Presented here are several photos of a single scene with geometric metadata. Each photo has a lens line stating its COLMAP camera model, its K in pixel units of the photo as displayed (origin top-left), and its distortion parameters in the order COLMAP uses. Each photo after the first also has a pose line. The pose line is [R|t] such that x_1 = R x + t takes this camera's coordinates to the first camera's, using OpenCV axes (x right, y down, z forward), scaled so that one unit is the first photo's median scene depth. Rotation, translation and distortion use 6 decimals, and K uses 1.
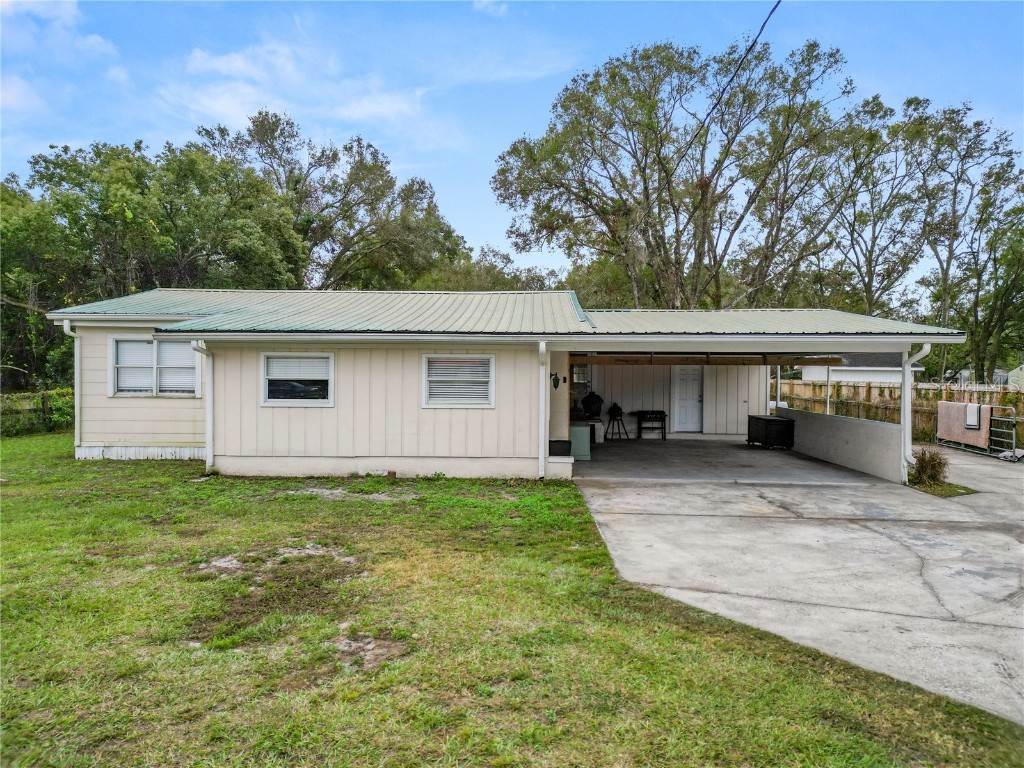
lens RADIAL K [[712.4, 0, 511.4], [0, 712.4, 385.4], [0, 0, 1]] dist [0.034716, -0.010463]
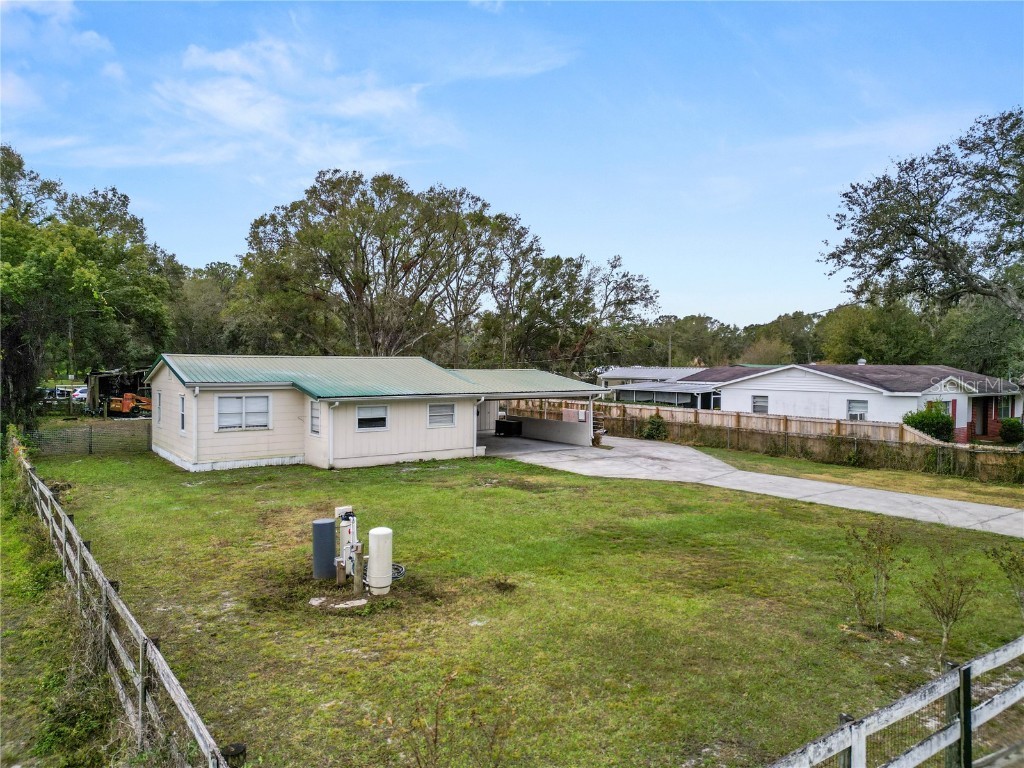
lens RADIAL K [[712.4, 0, 511.2], [0, 712.4, 376.6], [0, 0, 1]] dist [0.034716, -0.010463]
pose [[0.787947, -0.014271, 0.615578, -0.707670], [0.012745, 0.999895, 0.006867, -0.077221], [-0.615611, 0.002435, 0.788046, -0.478370]]
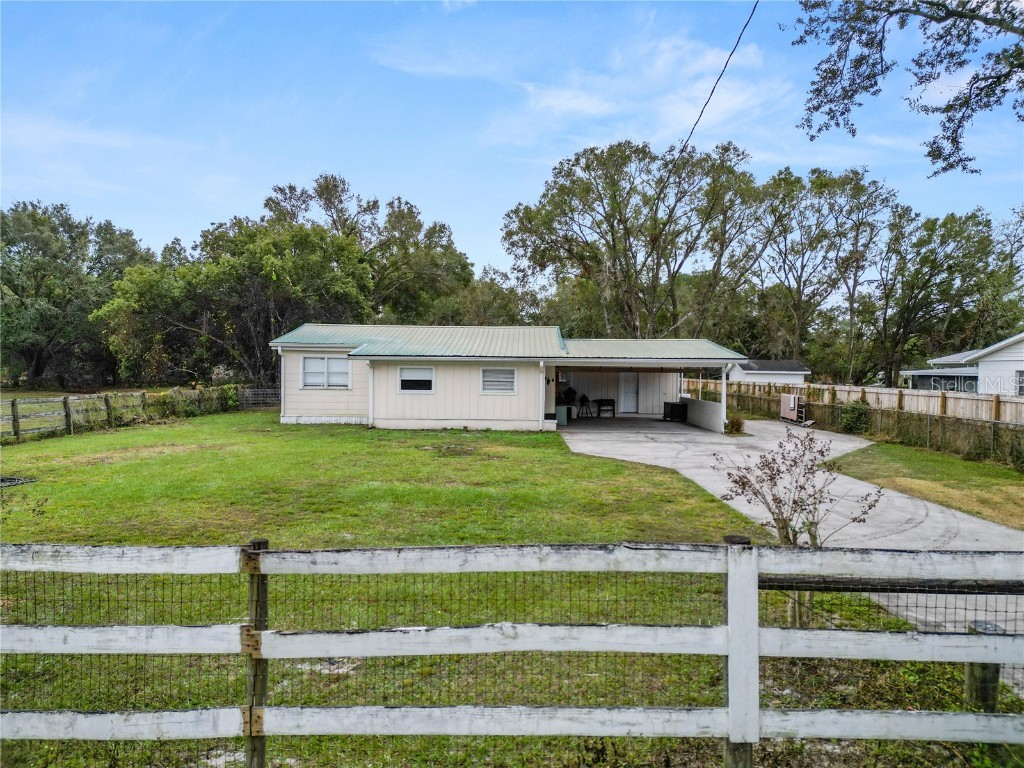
lens RADIAL K [[712.4, 0, 507.3], [0, 712.4, 386.4], [0, 0, 1]] dist [0.034716, -0.010463]
pose [[0.999959, 0.002797, 0.008607, -0.038179], [-0.002822, 0.999992, 0.002798, 0.002132], [-0.008600, -0.002822, 0.999959, -0.548826]]
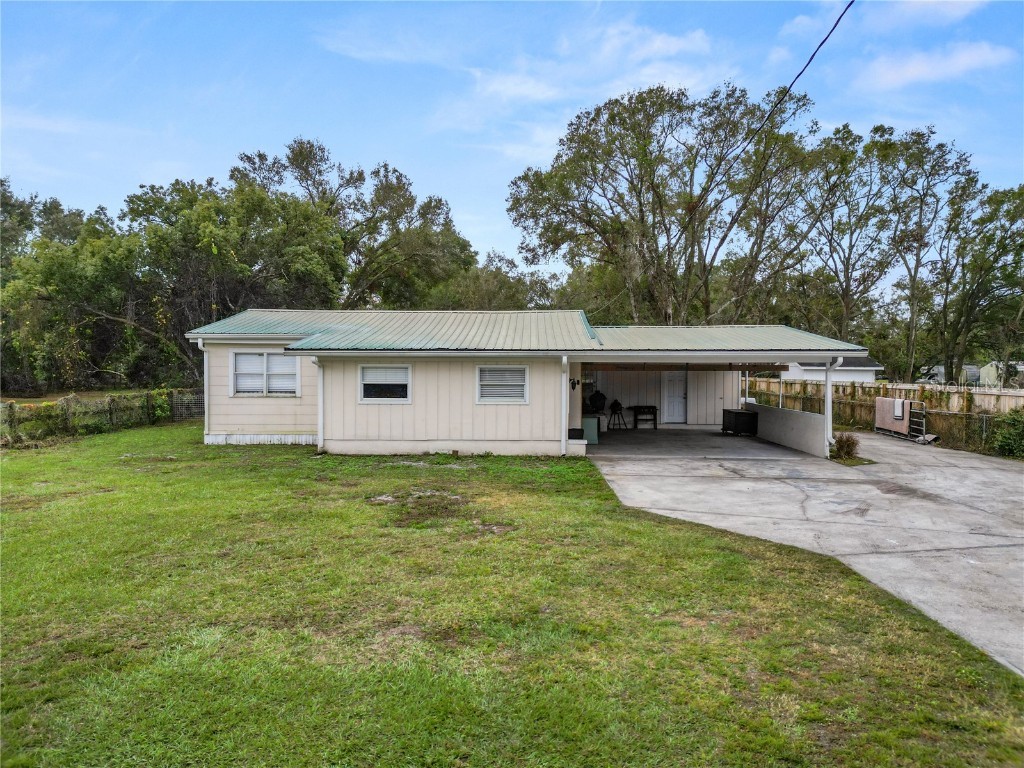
lens RADIAL K [[712.4, 0, 509.1], [0, 712.4, 386.4], [0, 0, 1]] dist [0.034716, -0.010463]
pose [[0.999993, -0.003766, 0.000589, -0.035681], [0.003761, 0.999963, 0.007685, -0.007509], [-0.000618, -0.007683, 0.999970, -0.210113]]
